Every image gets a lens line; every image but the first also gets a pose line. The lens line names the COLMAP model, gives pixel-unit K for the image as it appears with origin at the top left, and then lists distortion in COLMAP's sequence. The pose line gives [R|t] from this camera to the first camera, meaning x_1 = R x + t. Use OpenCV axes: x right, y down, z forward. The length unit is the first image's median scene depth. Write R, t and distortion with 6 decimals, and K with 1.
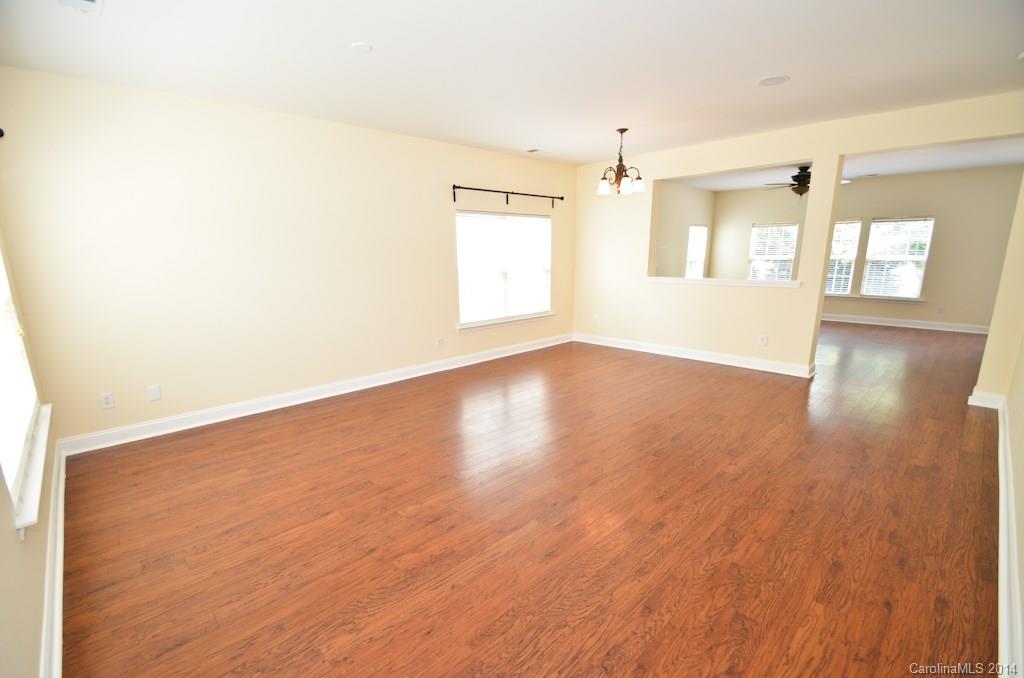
lens RADIAL K [[452.2, 0, 504.9], [0, 452.2, 358.3], [0, 0, 1]] dist [0.009357, -0.013322]
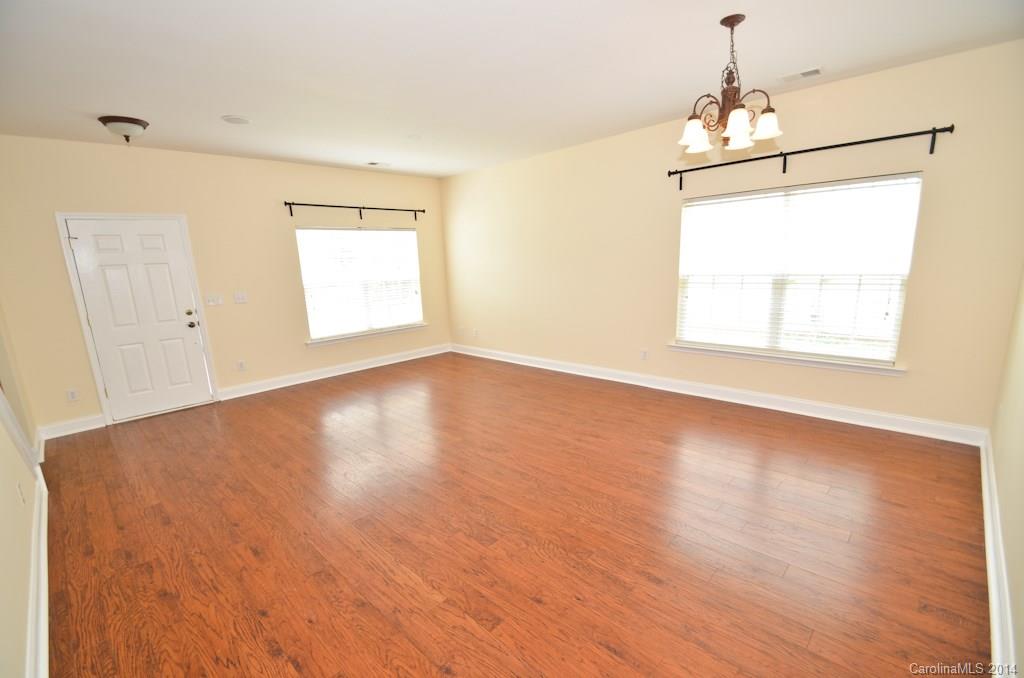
lens RADIAL K [[452.2, 0, 504.9], [0, 452.2, 358.3], [0, 0, 1]] dist [0.009357, -0.013322]
pose [[0.028220, 0.228500, -0.973135, 1.543595], [-0.183240, 0.958208, 0.219682, -0.369611], [0.982663, 0.172118, 0.068911, 1.433641]]
